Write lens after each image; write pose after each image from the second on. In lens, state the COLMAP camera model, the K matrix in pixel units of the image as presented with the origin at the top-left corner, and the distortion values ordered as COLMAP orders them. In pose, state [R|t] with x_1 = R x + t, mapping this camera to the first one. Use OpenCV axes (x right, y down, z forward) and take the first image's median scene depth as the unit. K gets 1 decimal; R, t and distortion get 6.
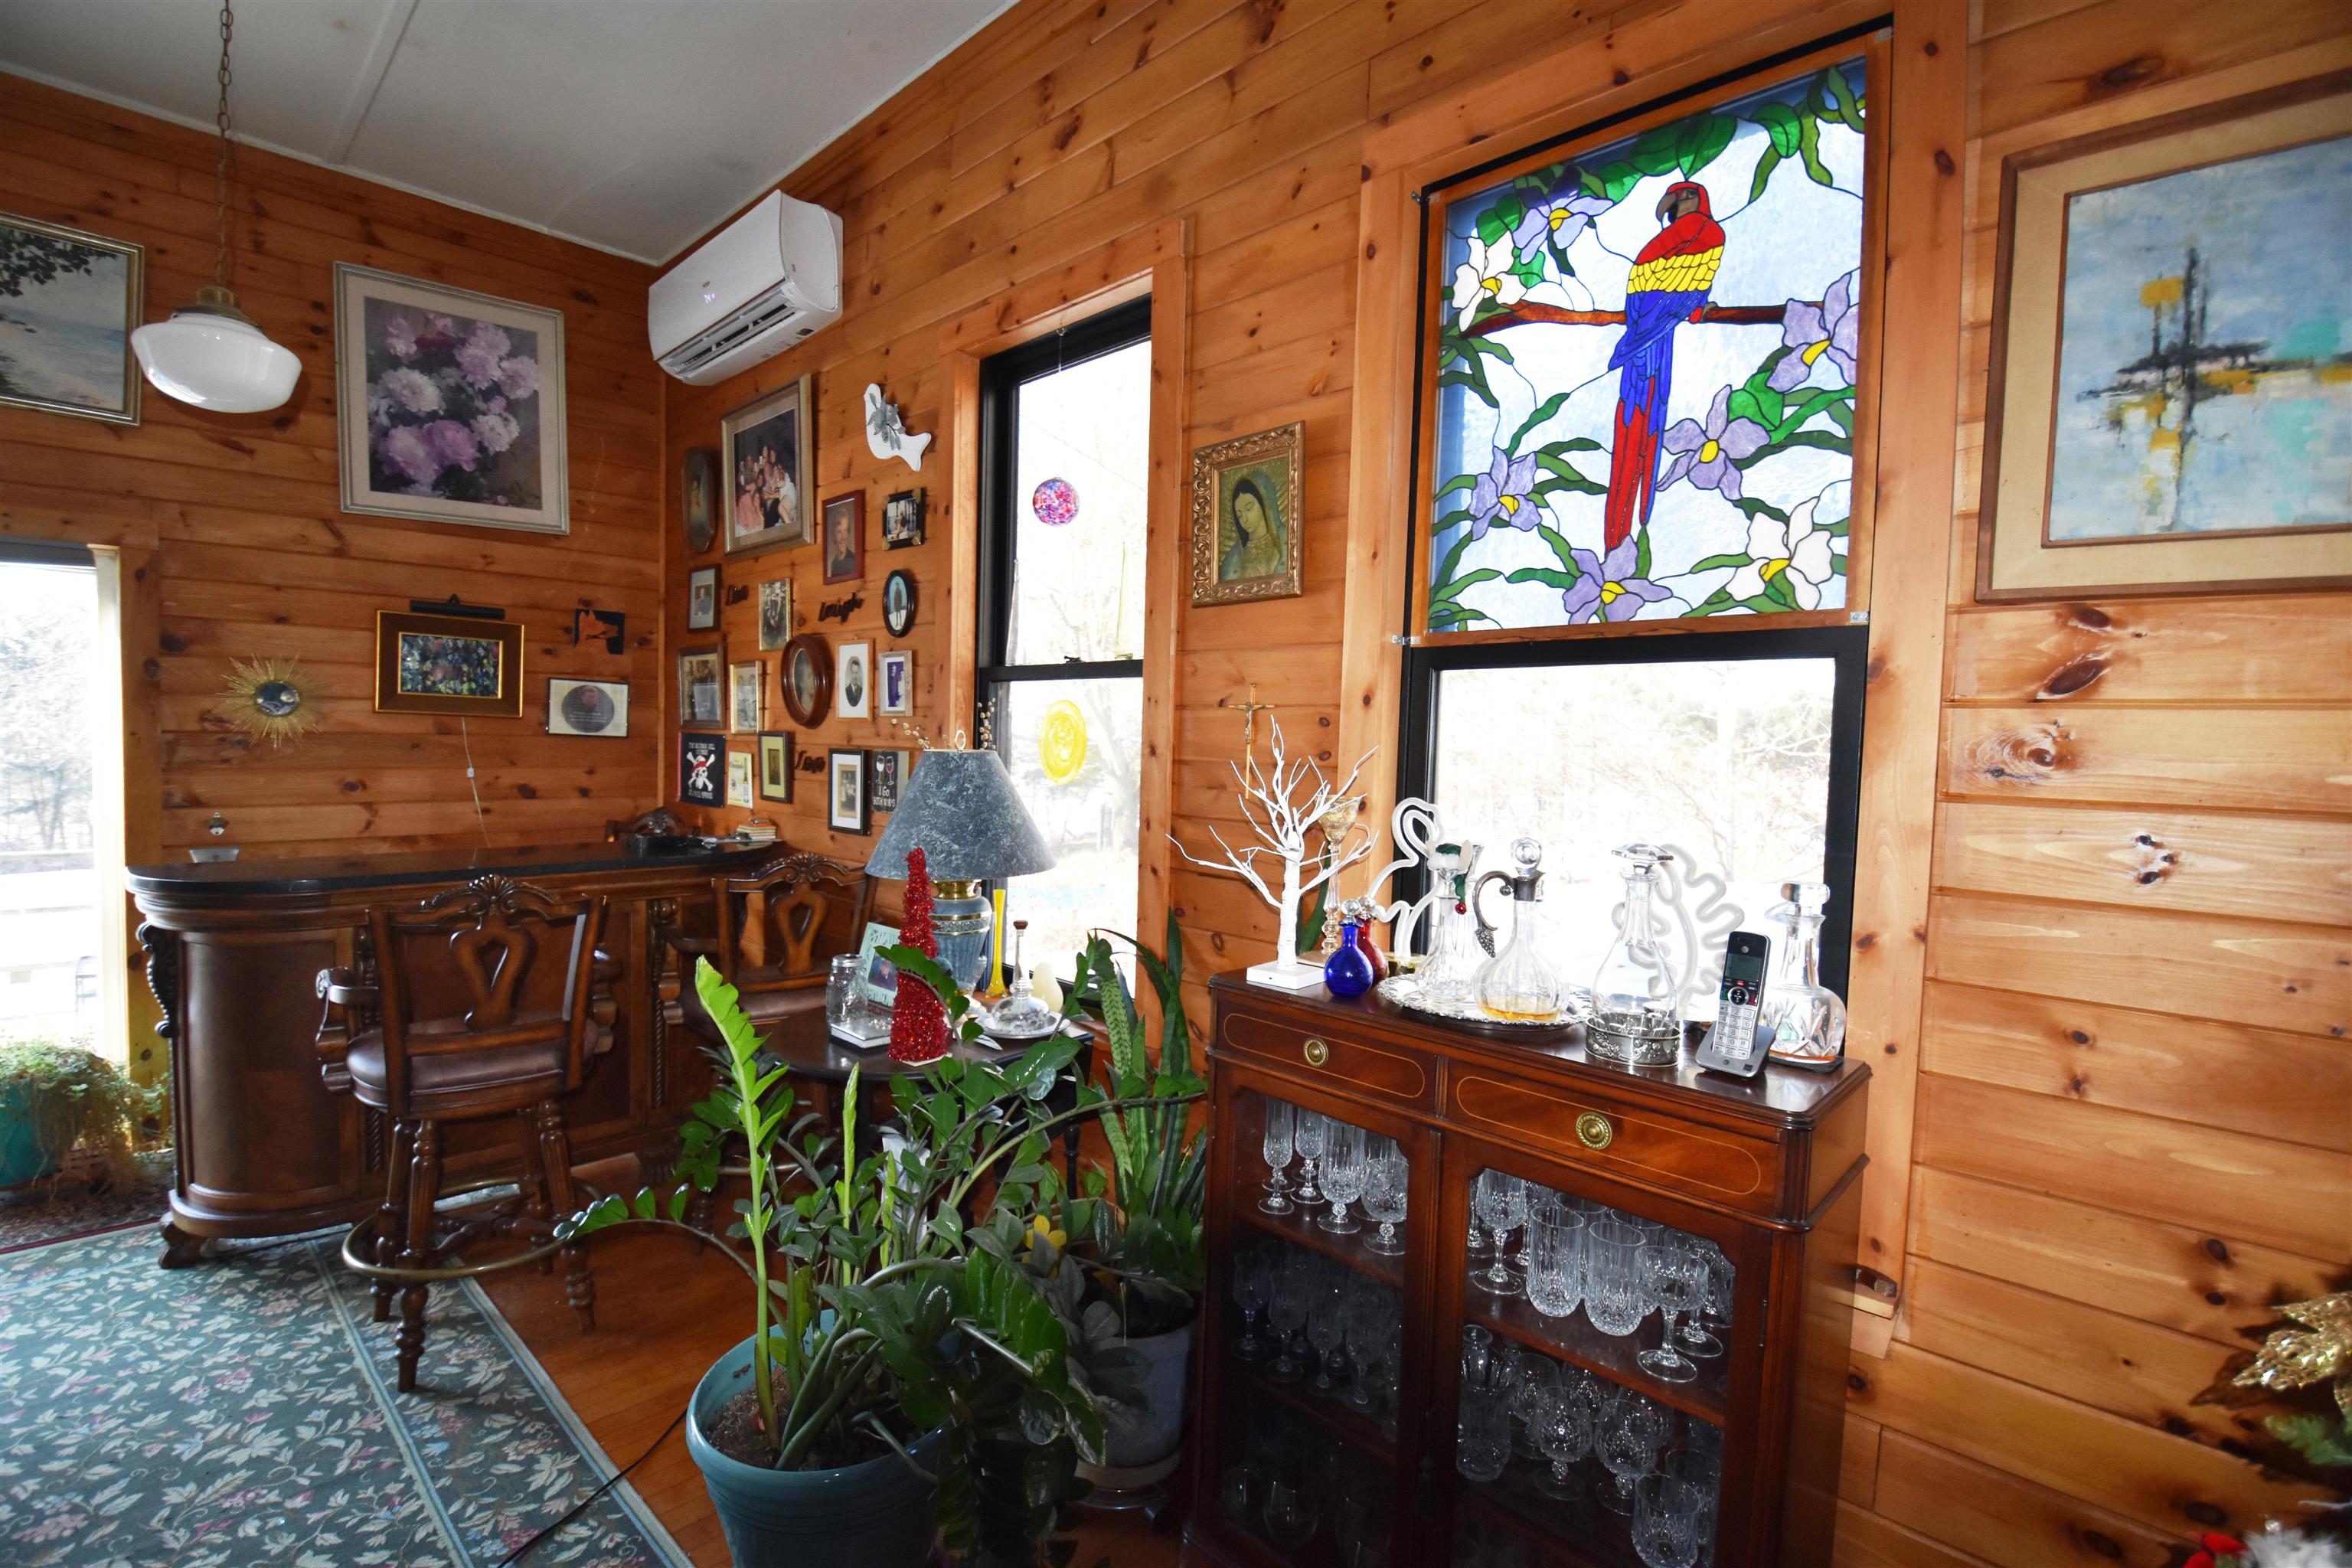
lens RADIAL K [[1050.5, 0, 1178.8], [0, 1050.5, 785.1], [0, 0, 1]] dist [-0.007570, -0.011627]
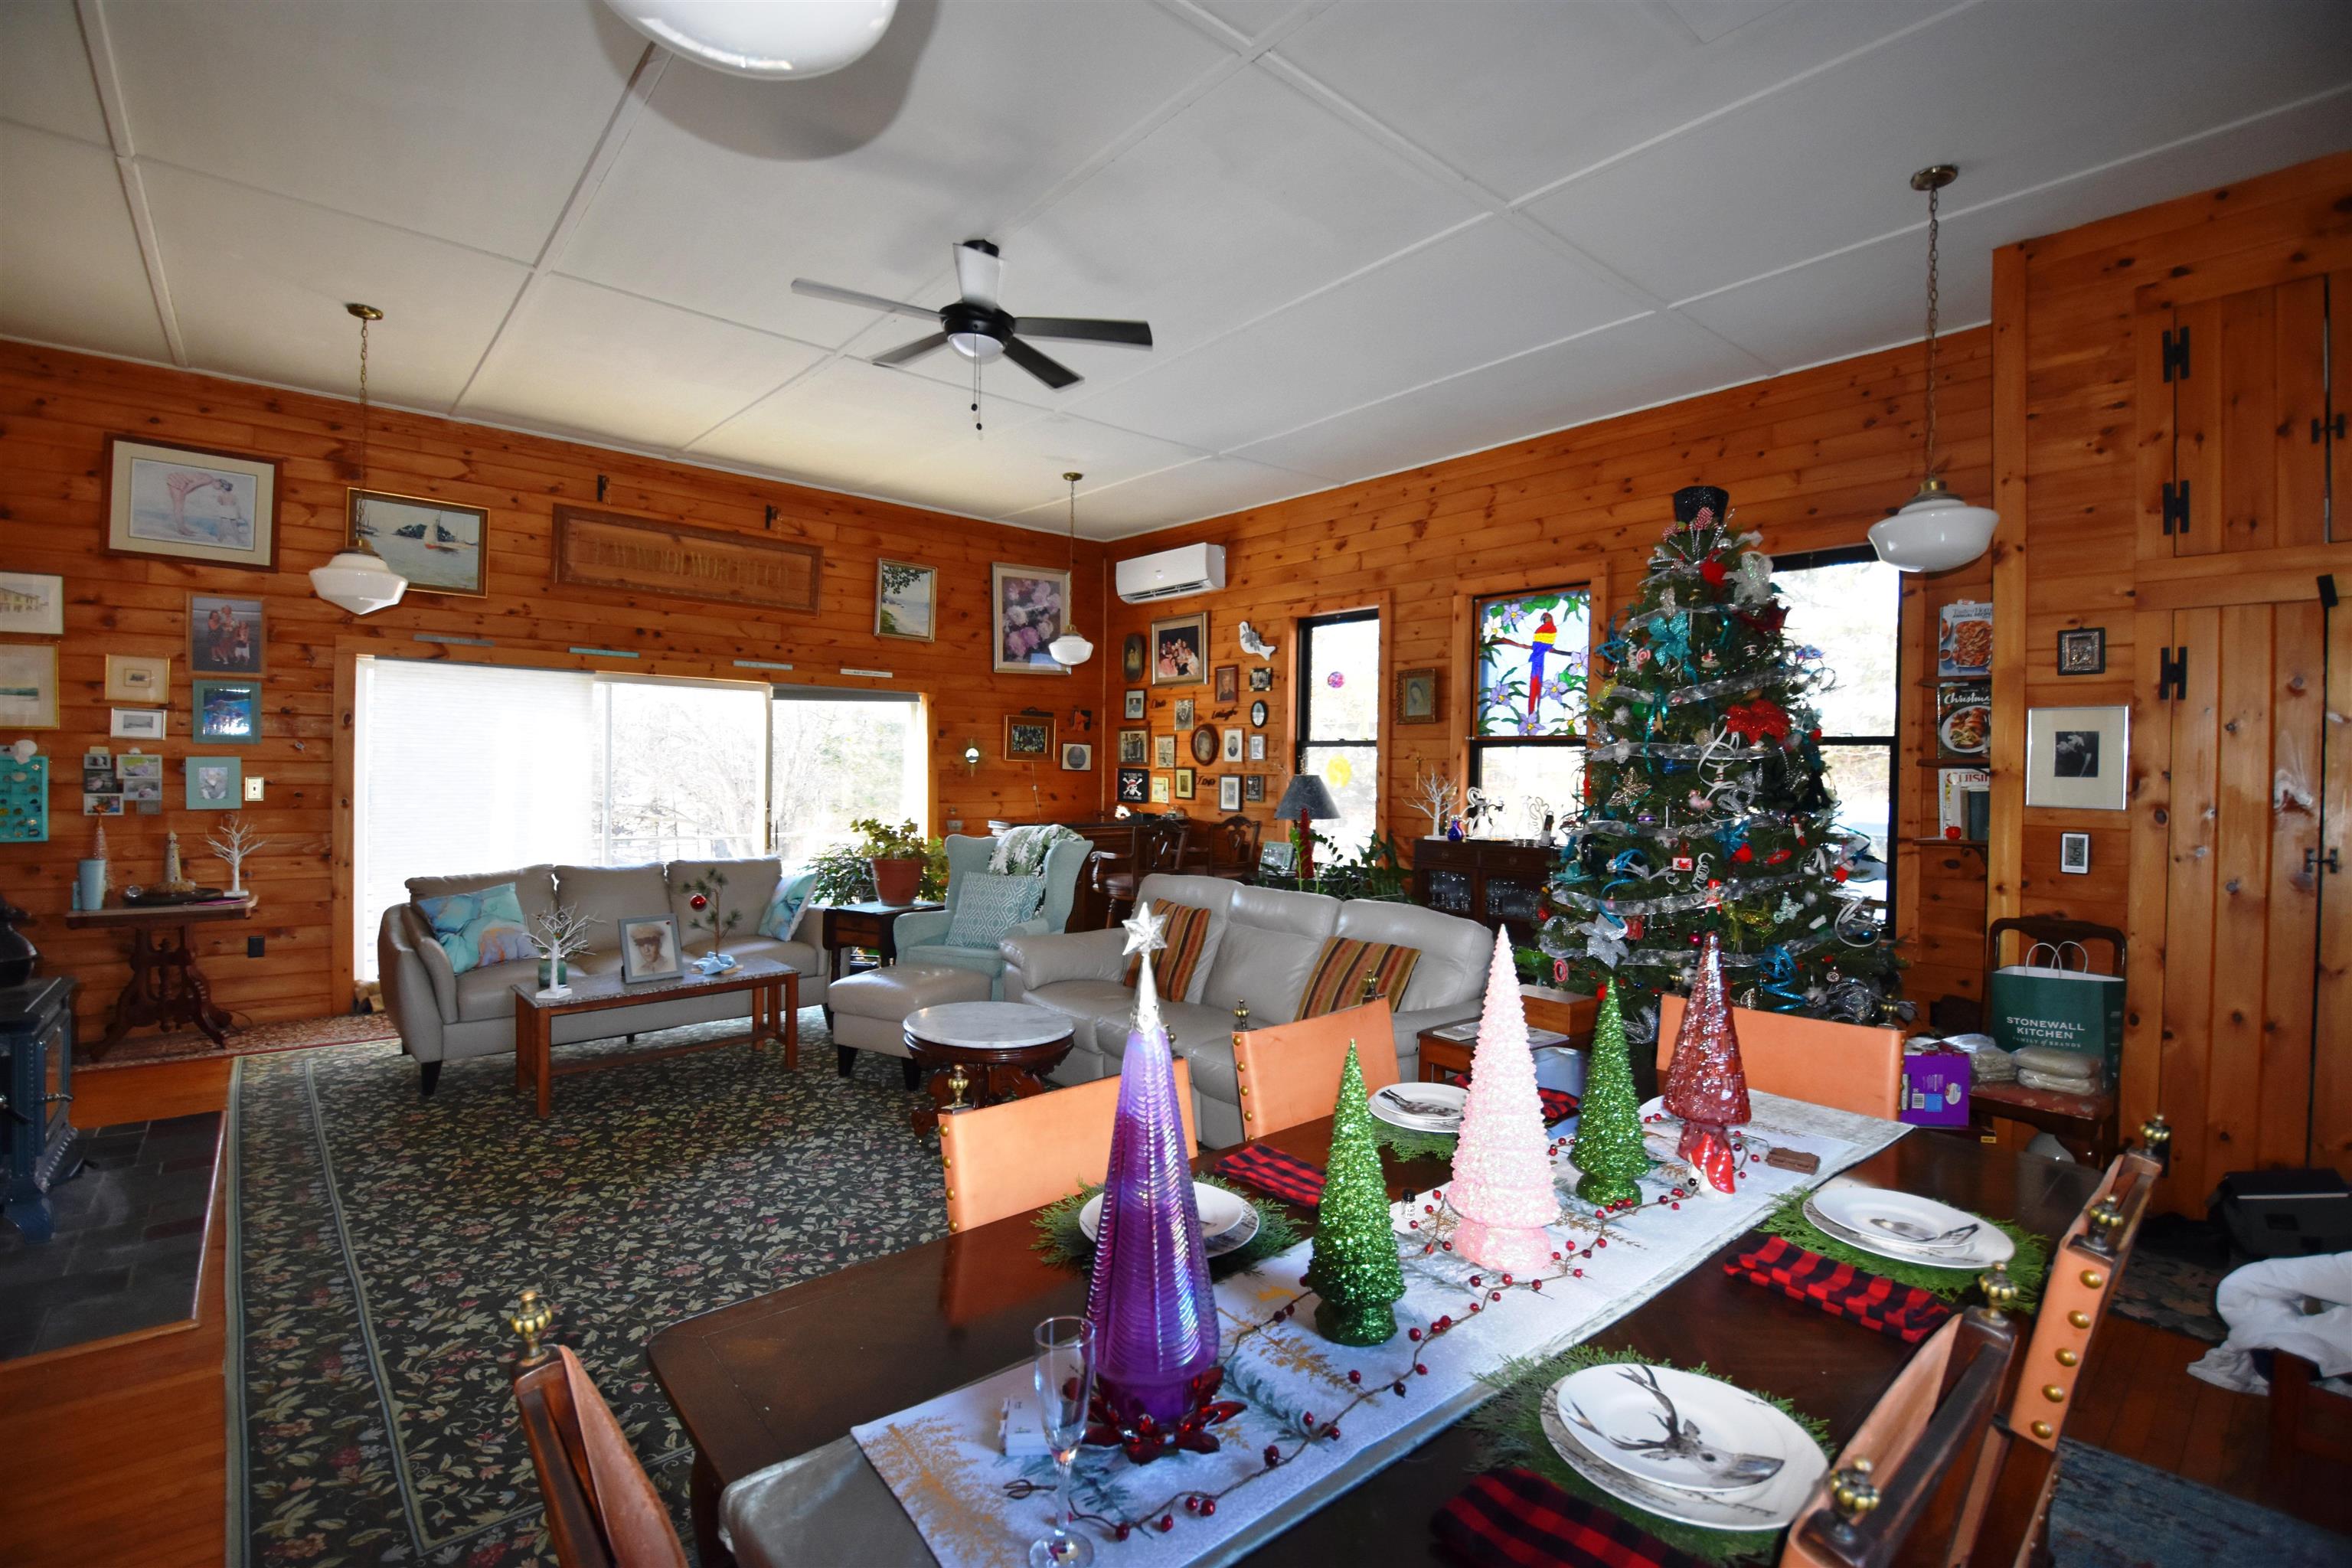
lens RADIAL K [[1050.5, 0, 1168.3], [0, 1050.5, 770.9], [0, 0, 1]] dist [-0.007570, -0.011627]
pose [[0.995594, -0.010279, -0.093201, -0.365587], [0.006669, 0.999219, -0.038954, 0.071499], [0.093529, 0.038161, 0.994885, -2.054876]]
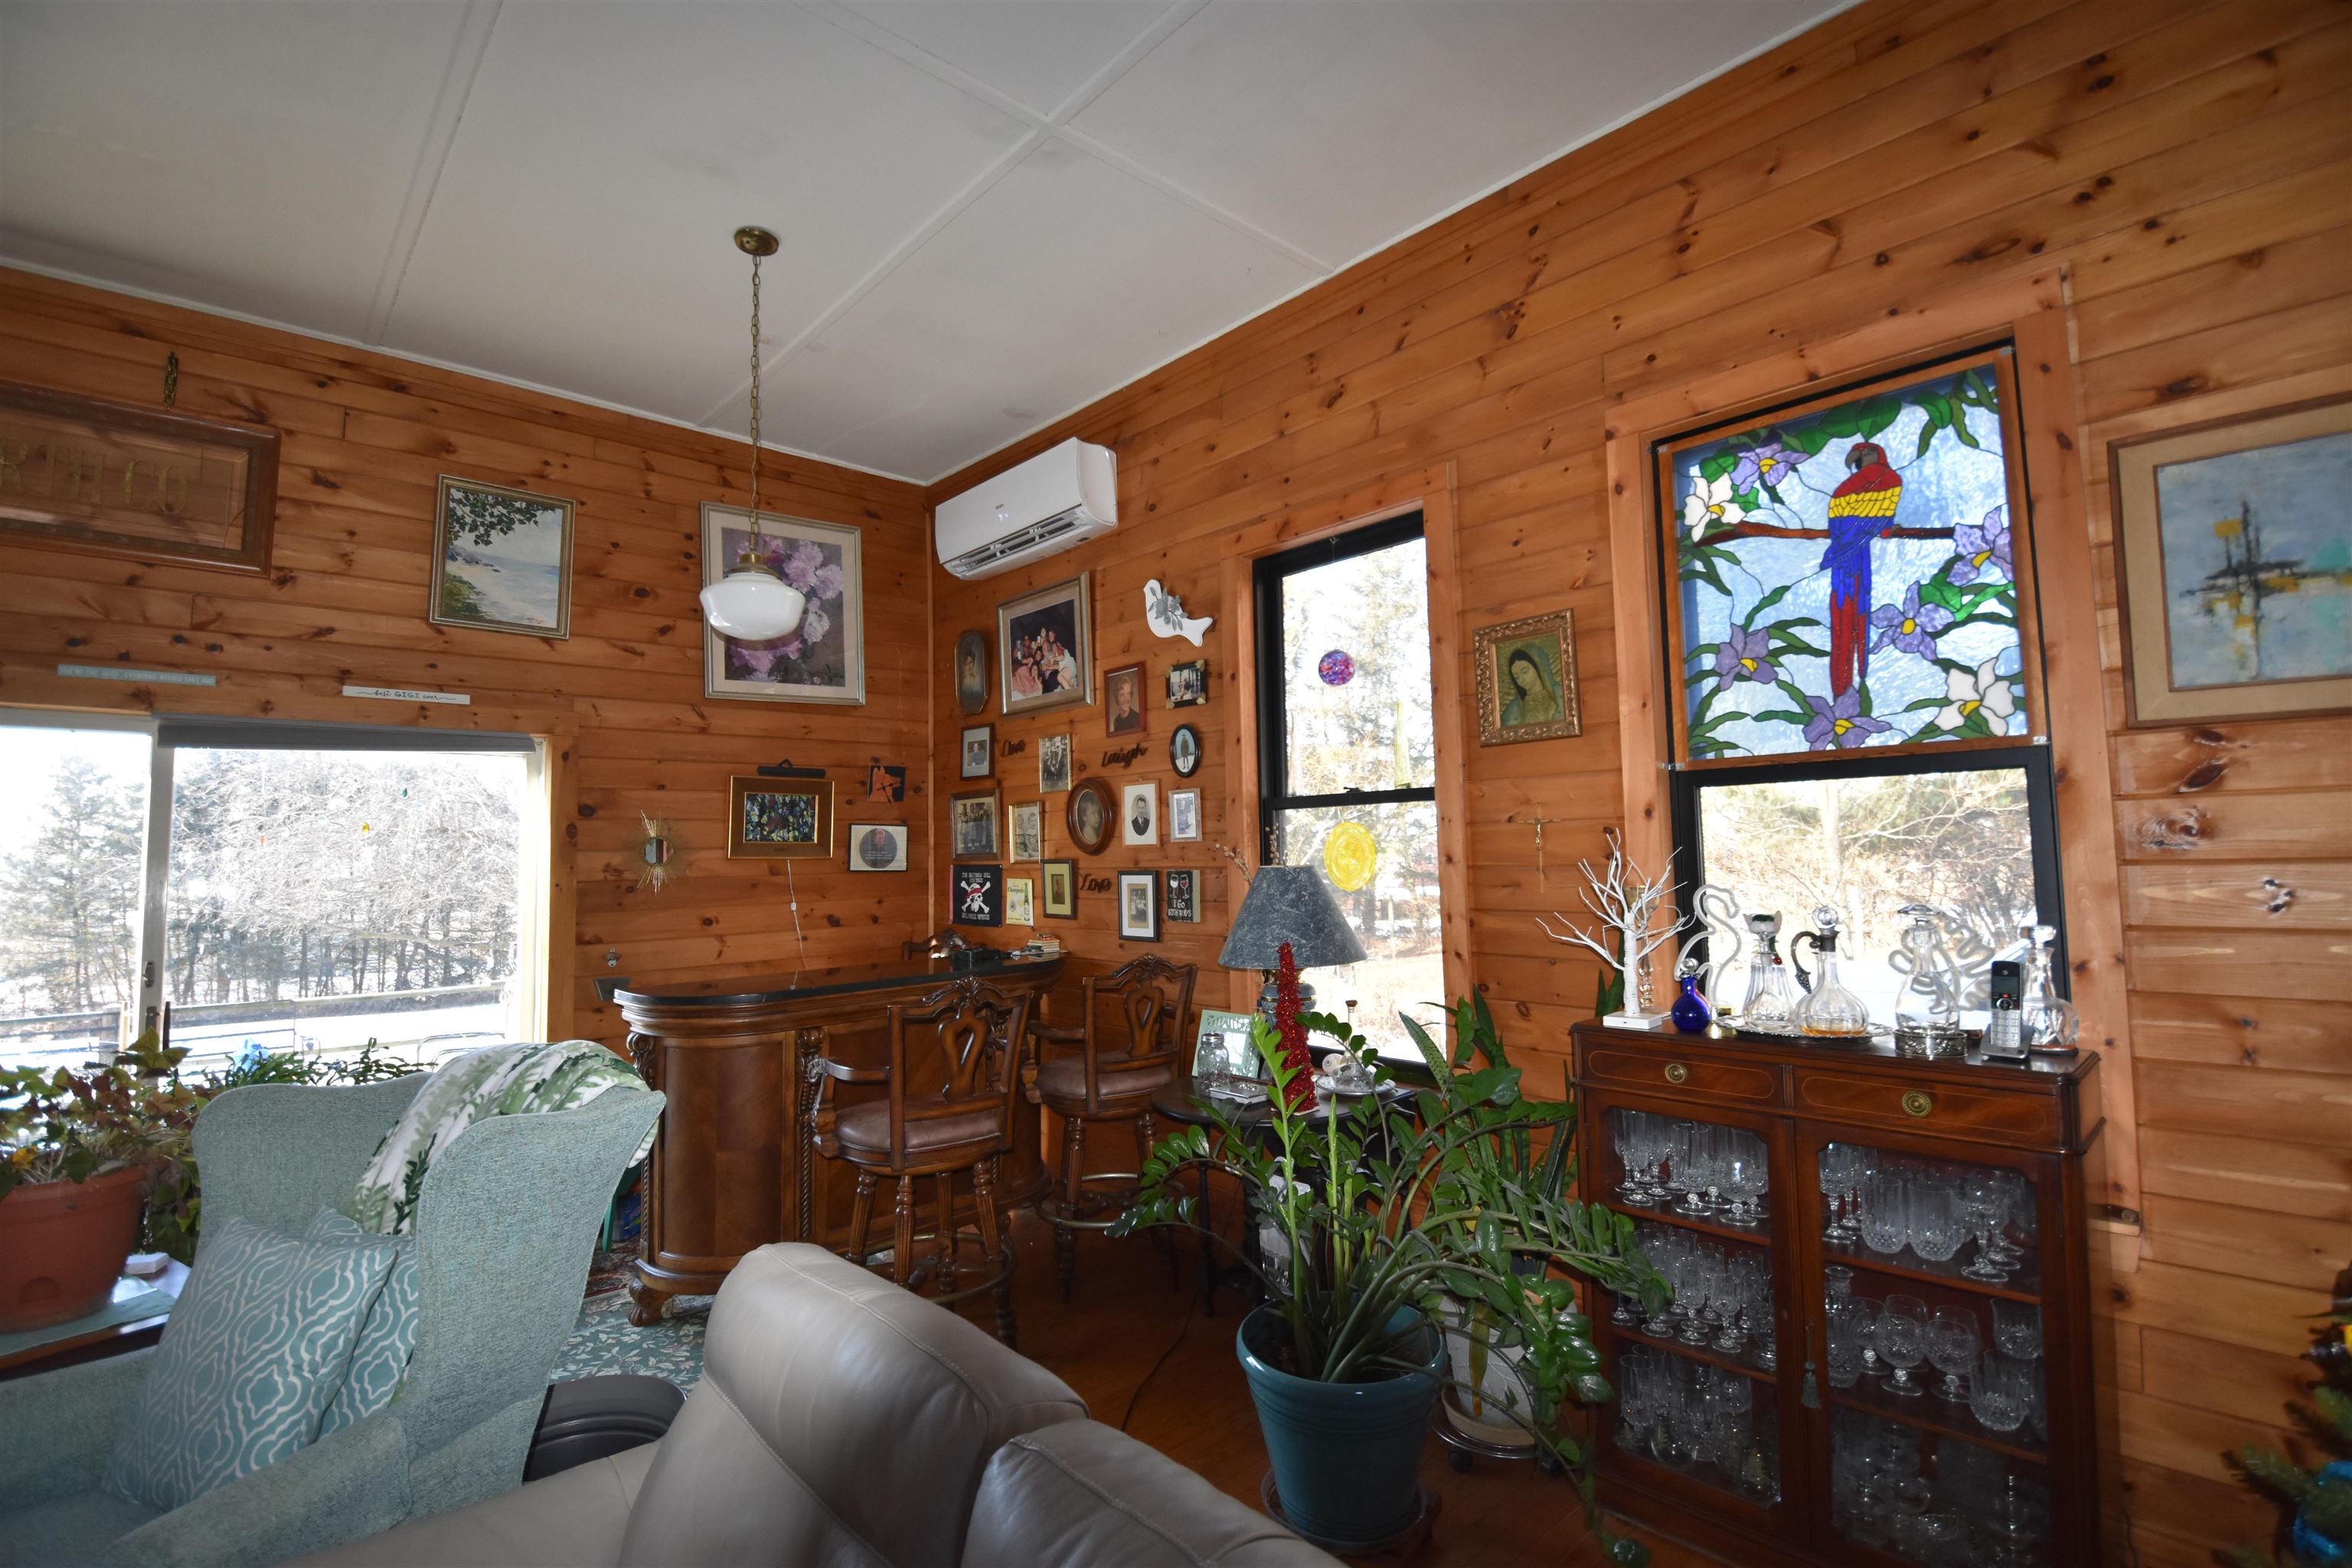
lens RADIAL K [[1050.5, 0, 1174.7], [0, 1050.5, 771.3], [0, 0, 1]] dist [-0.007570, -0.011627]
pose [[0.997403, -0.051733, -0.050117, -0.320709], [0.045288, 0.991478, -0.122151, 0.002091], [0.056009, 0.119564, 0.991245, -0.328018]]
